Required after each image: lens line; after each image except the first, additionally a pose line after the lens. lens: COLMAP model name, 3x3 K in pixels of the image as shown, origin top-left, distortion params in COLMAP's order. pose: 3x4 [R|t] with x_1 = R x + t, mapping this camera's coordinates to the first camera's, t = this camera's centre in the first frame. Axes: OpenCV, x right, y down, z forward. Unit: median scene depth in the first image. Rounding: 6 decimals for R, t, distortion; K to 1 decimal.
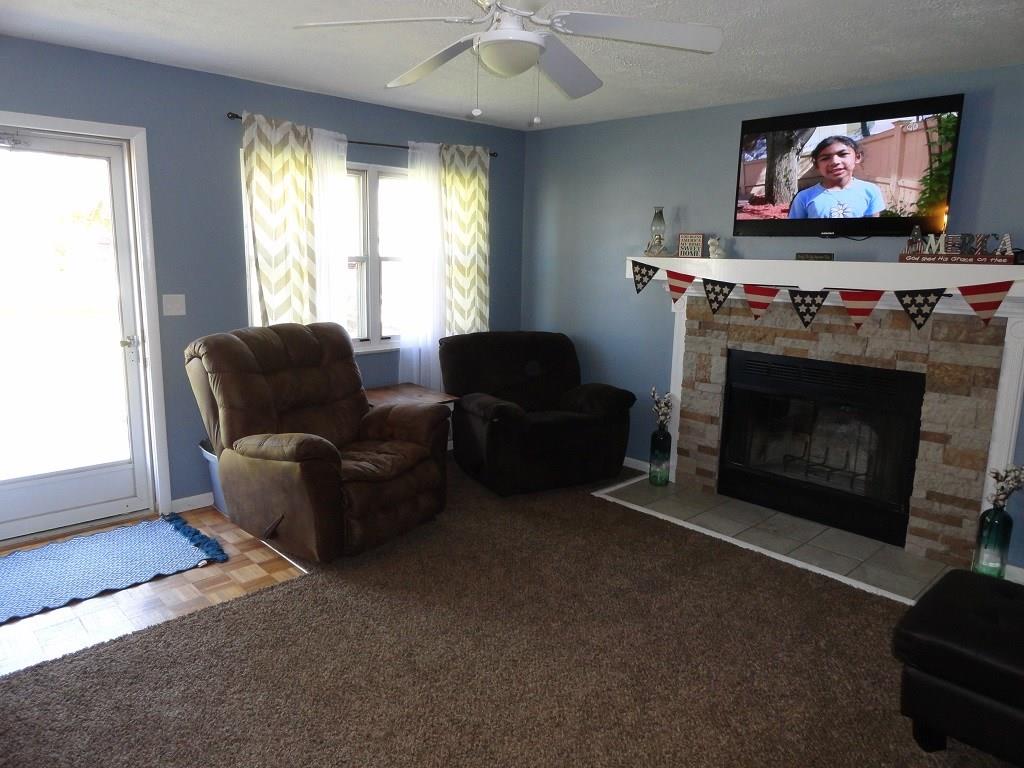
lens RADIAL K [[701.3, 0, 512.0], [0, 701.3, 384.0], [0, 0, 1]] dist [-0.003052, 0.005188]
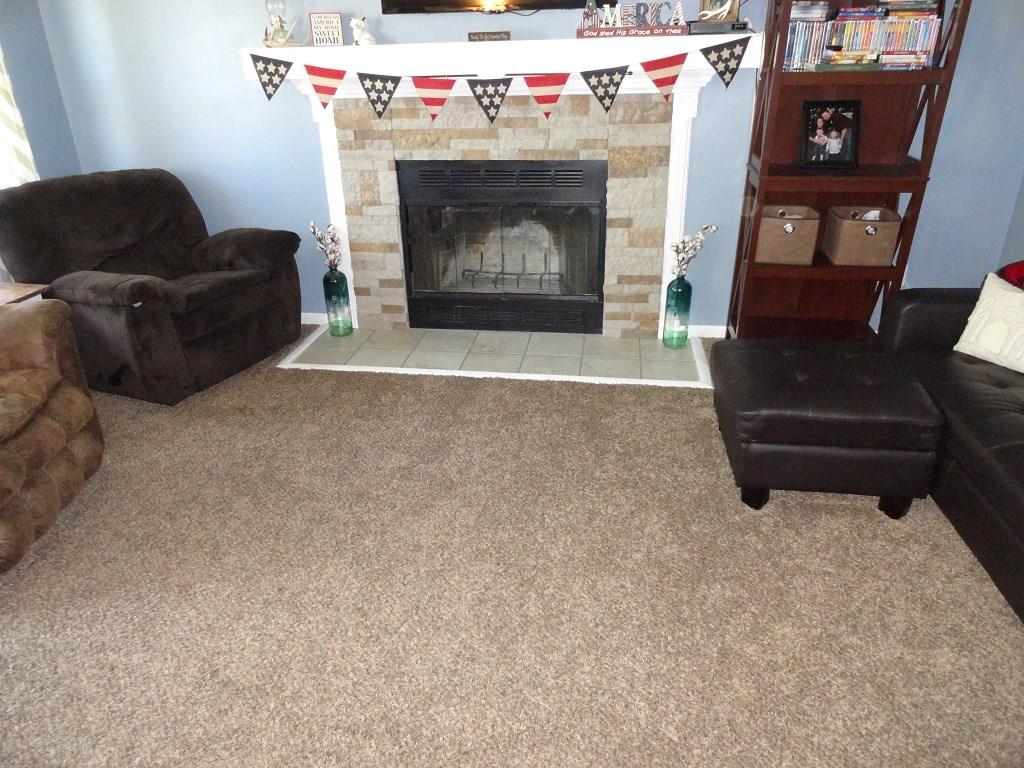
lens RADIAL K [[701.3, 0, 512.0], [0, 701.3, 384.0], [0, 0, 1]] dist [-0.003052, 0.005188]
pose [[0.783094, -0.292950, 0.548585, -0.146243], [0.151744, 0.945450, 0.288268, -0.020008], [-0.603107, -0.142497, 0.784829, 0.234171]]
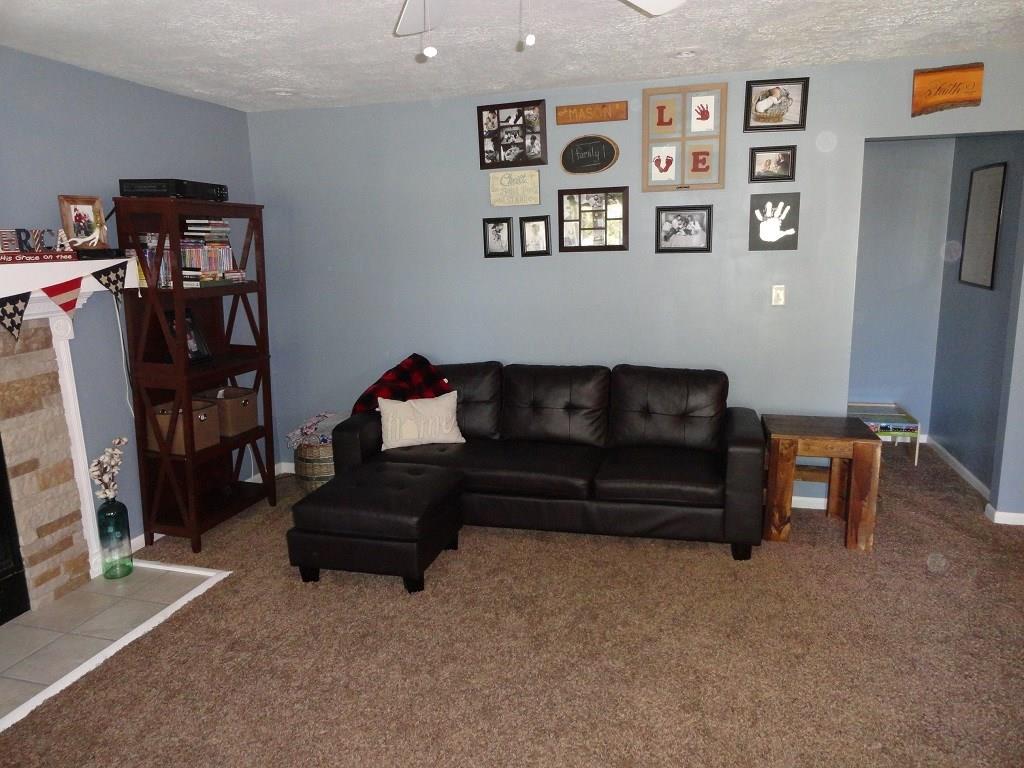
lens RADIAL K [[701.3, 0, 512.0], [0, 701.3, 384.0], [0, 0, 1]] dist [-0.003052, 0.005188]
pose [[-0.513289, -0.174429, 0.840303, -0.371594], [0.180812, 0.935171, 0.304569, -0.159785], [-0.838953, 0.308269, -0.448474, 0.794520]]
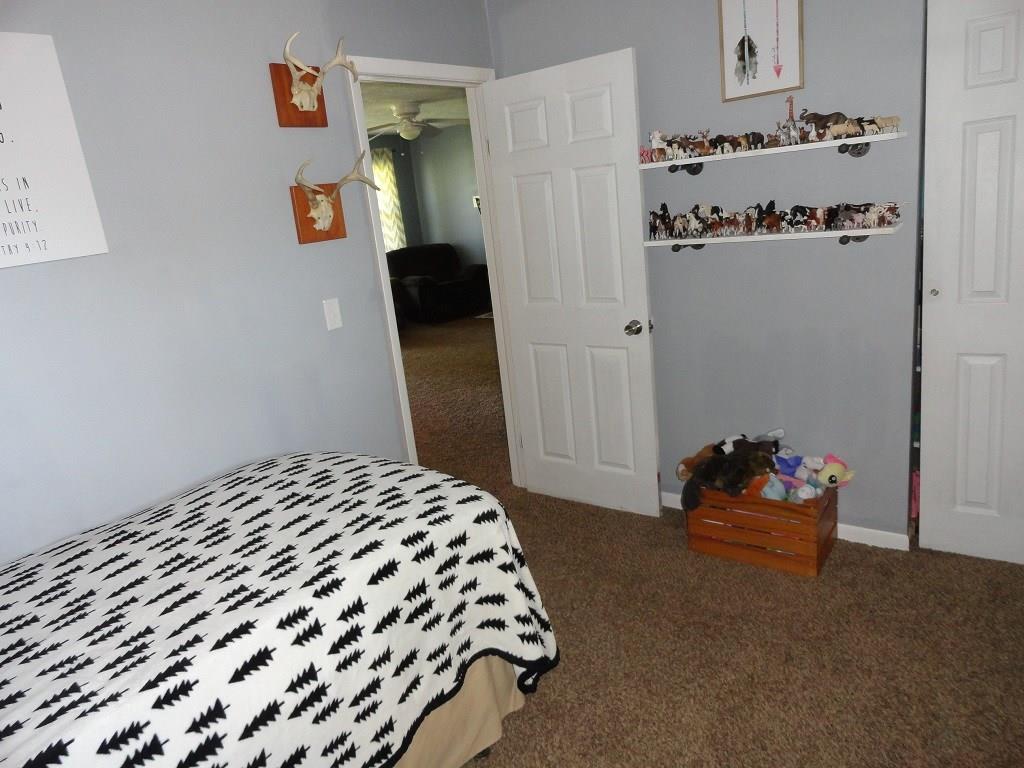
lens RADIAL K [[701.3, 0, 512.0], [0, 701.3, 384.0], [0, 0, 1]] dist [-0.003052, 0.005188]
pose [[0.976723, -0.172008, 0.128160, -0.085043], [0.162827, 0.983484, 0.079039, 0.238051], [-0.139639, -0.056331, 0.988599, -1.190400]]
